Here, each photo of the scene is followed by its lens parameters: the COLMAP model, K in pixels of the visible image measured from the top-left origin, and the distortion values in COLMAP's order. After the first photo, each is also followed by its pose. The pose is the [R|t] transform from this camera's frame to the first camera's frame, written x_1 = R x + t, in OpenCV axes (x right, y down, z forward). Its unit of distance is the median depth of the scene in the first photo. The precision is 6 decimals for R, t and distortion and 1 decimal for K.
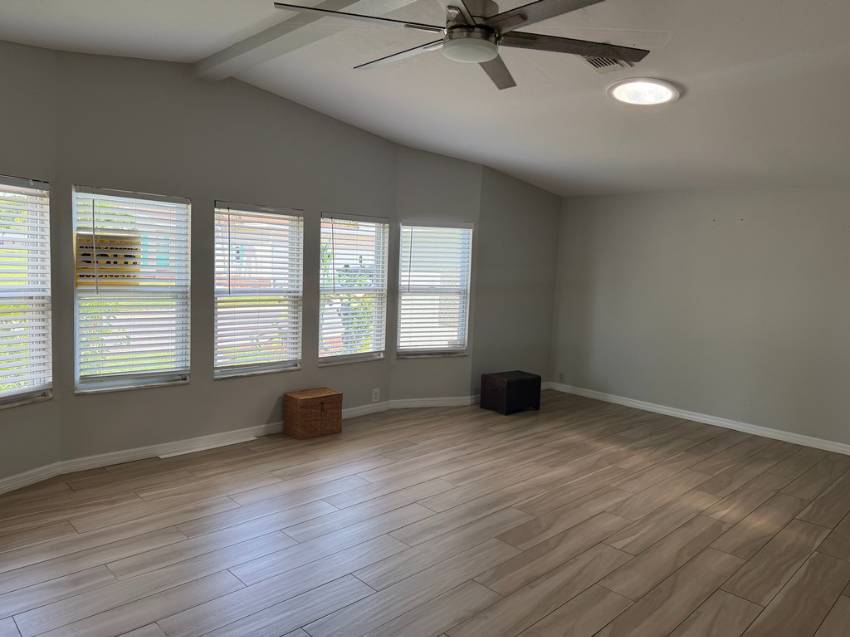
lens RADIAL K [[579.0, 0, 430.7], [0, 579.0, 316.4], [0, 0, 1]] dist [0.095778, -0.104177]
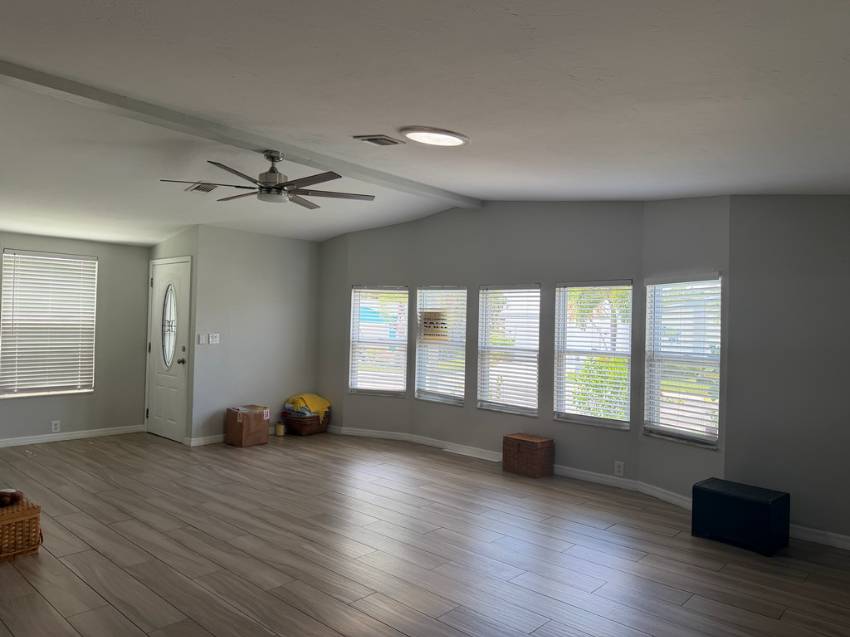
lens RADIAL K [[579.0, 0, 430.7], [0, 579.0, 316.4], [0, 0, 1]] dist [0.095778, -0.104177]
pose [[0.085667, -0.051081, -0.995014, 1.039684], [-0.120577, 0.990813, -0.061246, -0.014148], [0.989001, 0.125222, 0.078721, 0.749722]]
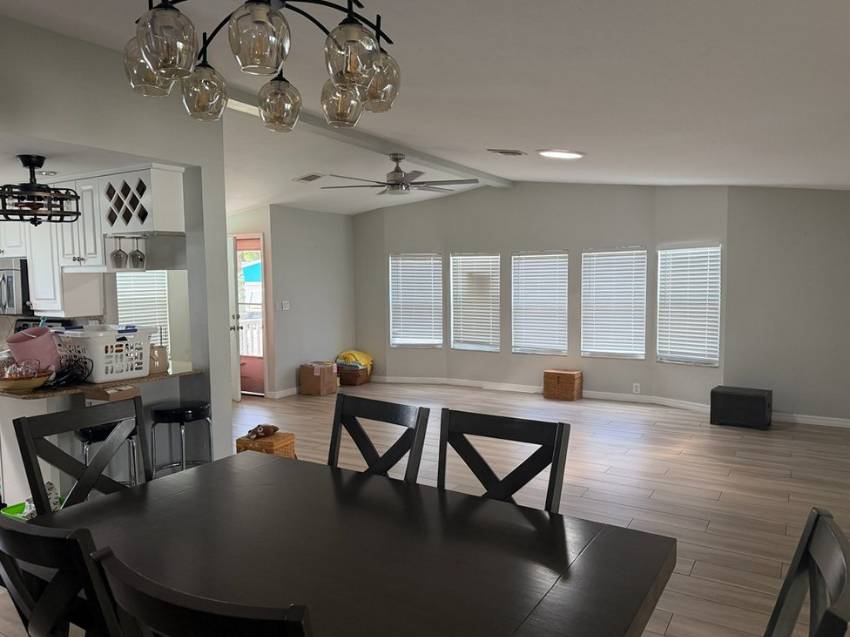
lens RADIAL K [[595.9, 0, 425.0], [0, 595.9, 318.5], [0, 0, 1]] dist [0.101424, -0.158824]
pose [[0.250168, 0.014778, -0.968090, 1.304169], [-0.073439, 0.997293, -0.003754, 0.030916], [0.965413, 0.072035, 0.250576, 0.287958]]
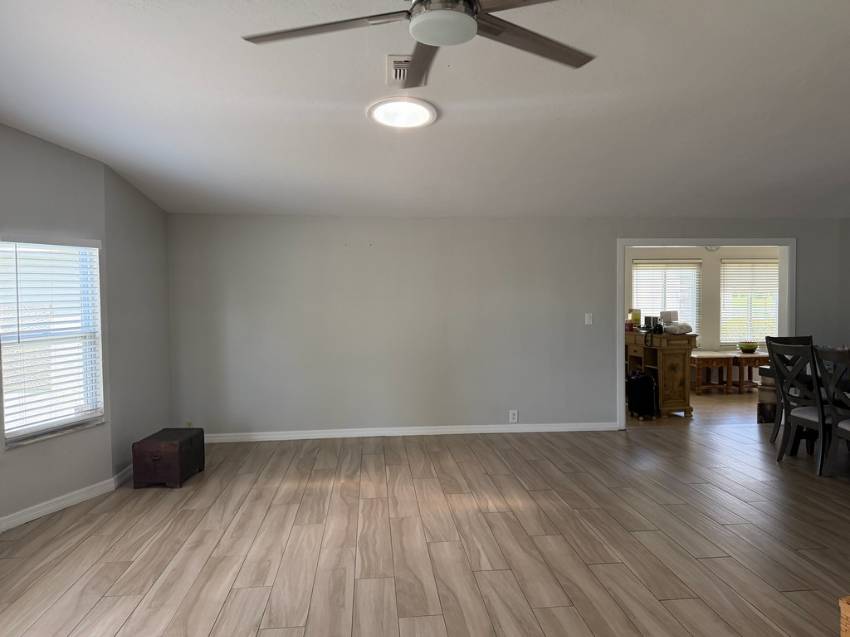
lens RADIAL K [[601.0, 0, 413.9], [0, 601.0, 319.9], [0, 0, 1]] dist [0.111131, -0.148529]
pose [[0.641962, -0.081672, 0.762374, -0.348800], [0.111588, 0.993676, 0.012488, -0.035206], [-0.758573, 0.077054, 0.647016, 0.271988]]
